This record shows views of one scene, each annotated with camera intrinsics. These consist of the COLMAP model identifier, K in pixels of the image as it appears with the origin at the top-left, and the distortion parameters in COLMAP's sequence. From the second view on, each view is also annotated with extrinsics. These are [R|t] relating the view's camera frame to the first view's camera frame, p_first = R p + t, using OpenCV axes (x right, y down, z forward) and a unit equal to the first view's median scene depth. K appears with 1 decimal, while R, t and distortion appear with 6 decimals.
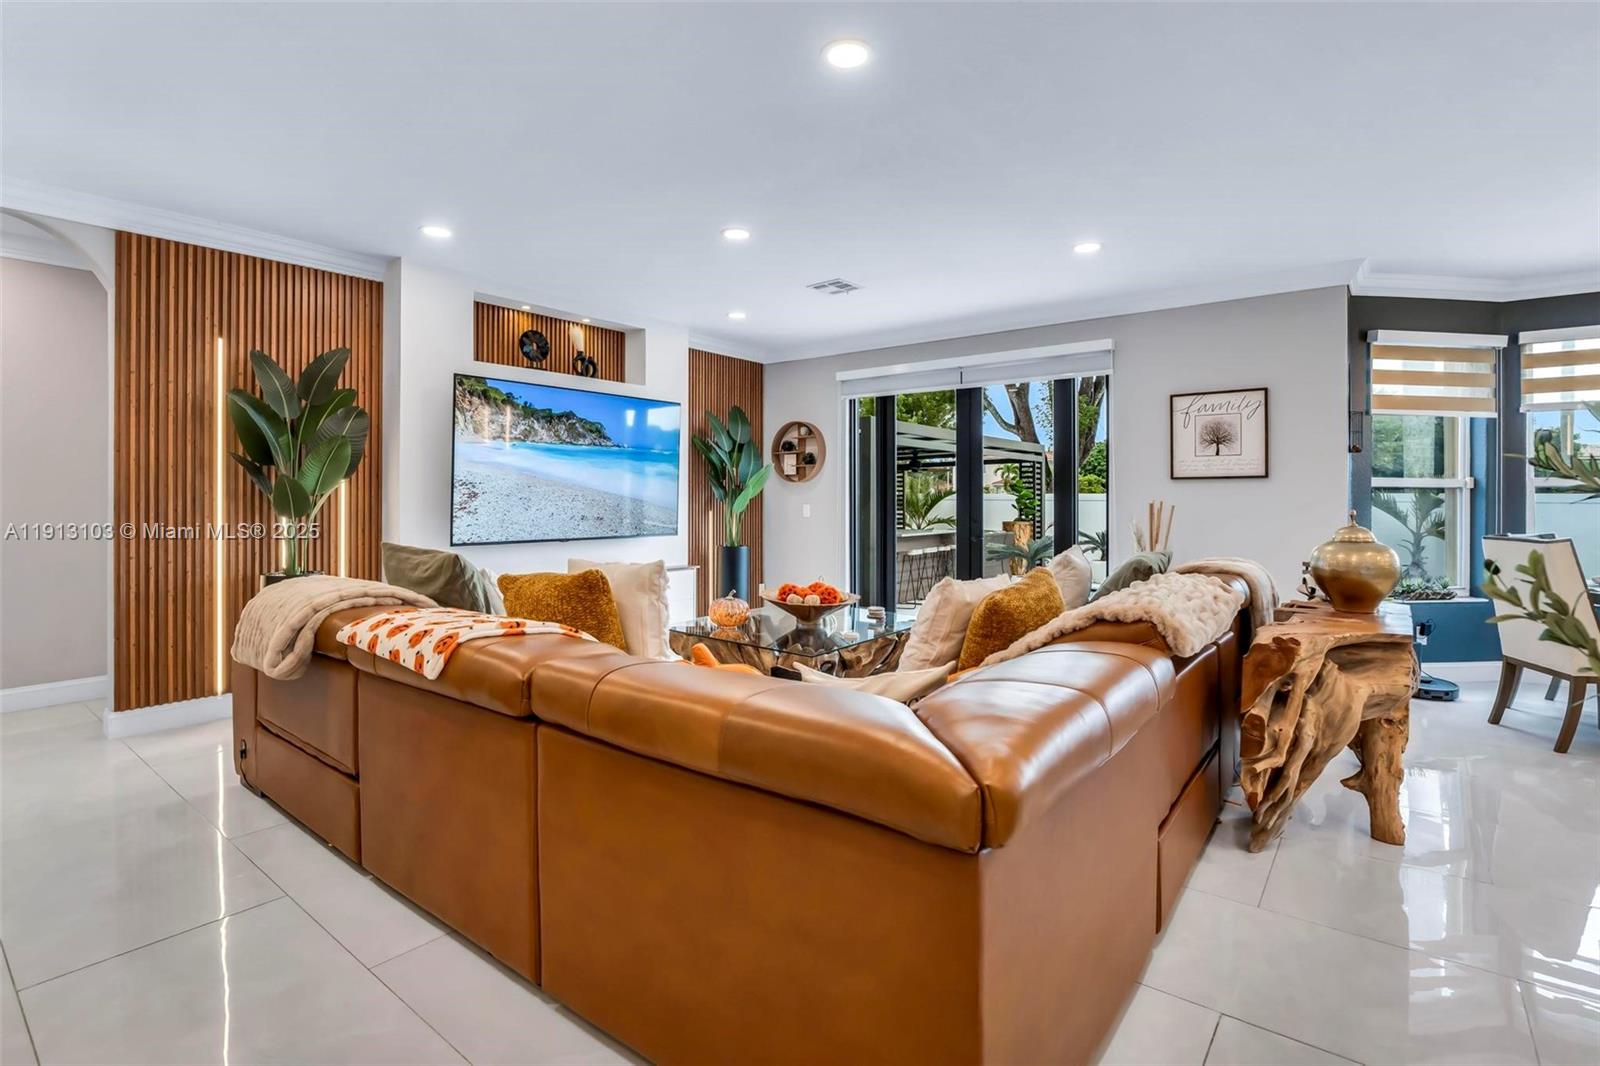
lens RADIAL K [[770.5, 0, 807.0], [0, 770.5, 491.6], [0, 0, 1]] dist [-0.001193, -0.000049]
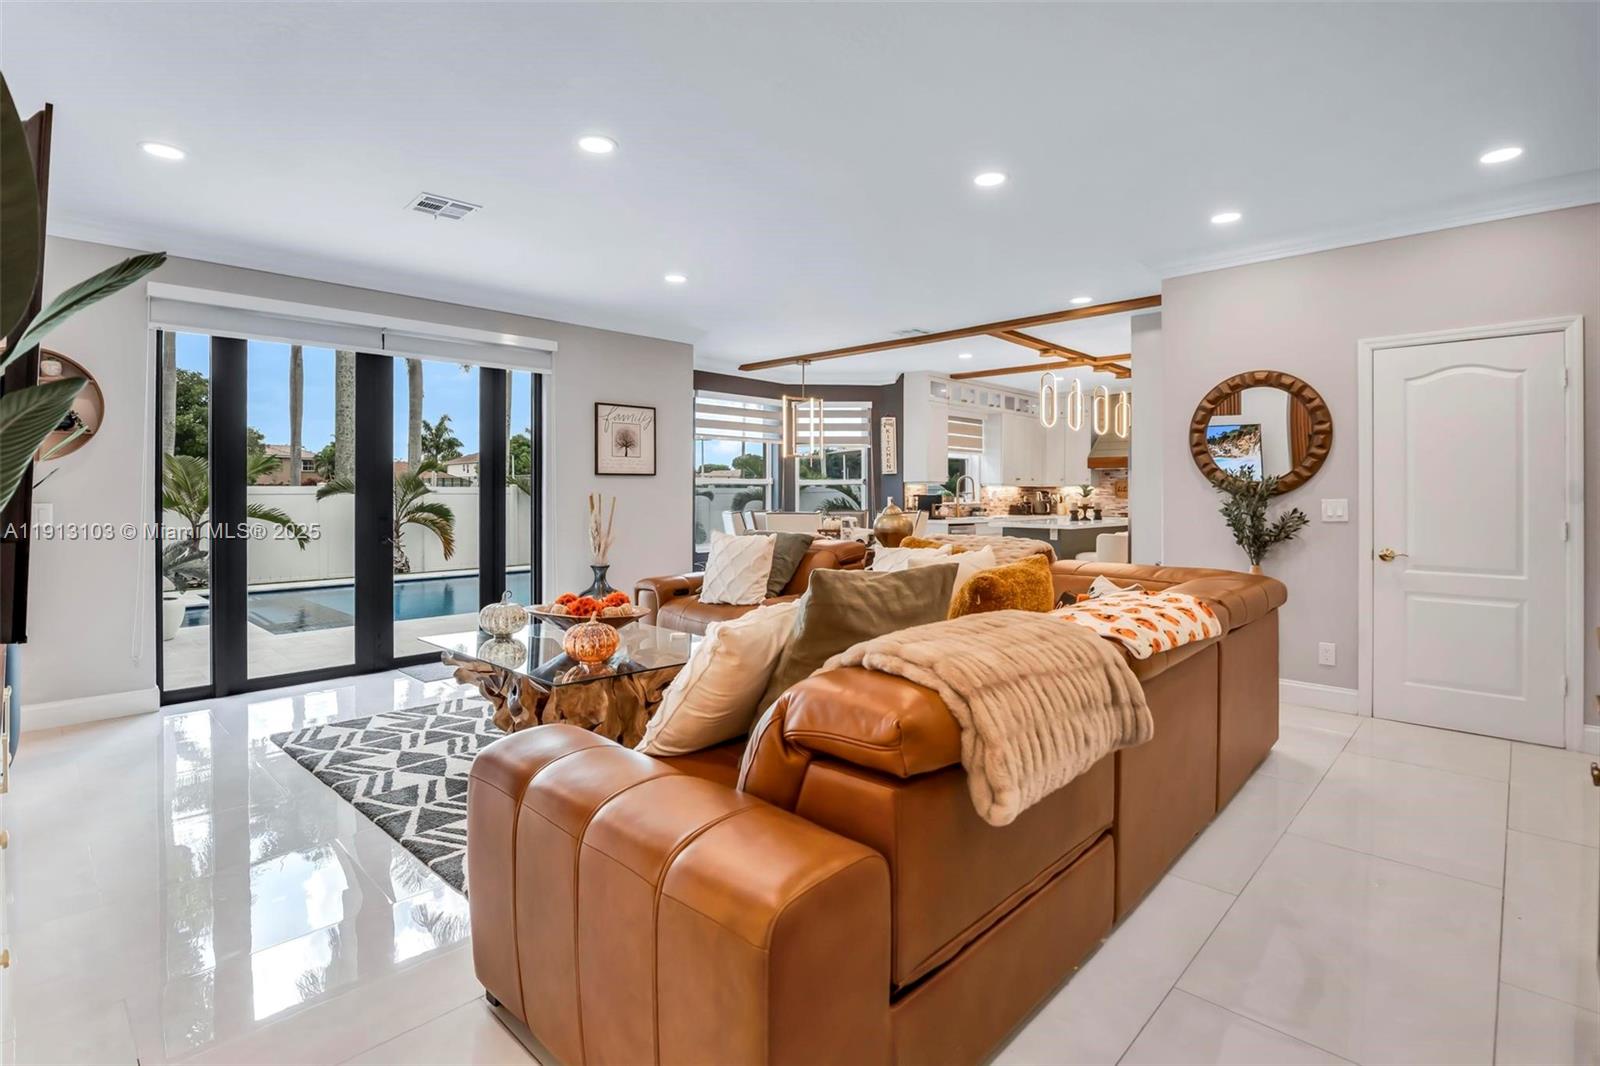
lens RADIAL K [[770.5, 0, 807.0], [0, 770.5, 491.6], [0, 0, 1]] dist [-0.001193, -0.000049]
pose [[0.086646, -0.005496, 0.996224, -0.675133], [-0.003589, 0.999977, 0.005828, 0.001590], [-0.996233, -0.004081, 0.086624, 0.590633]]
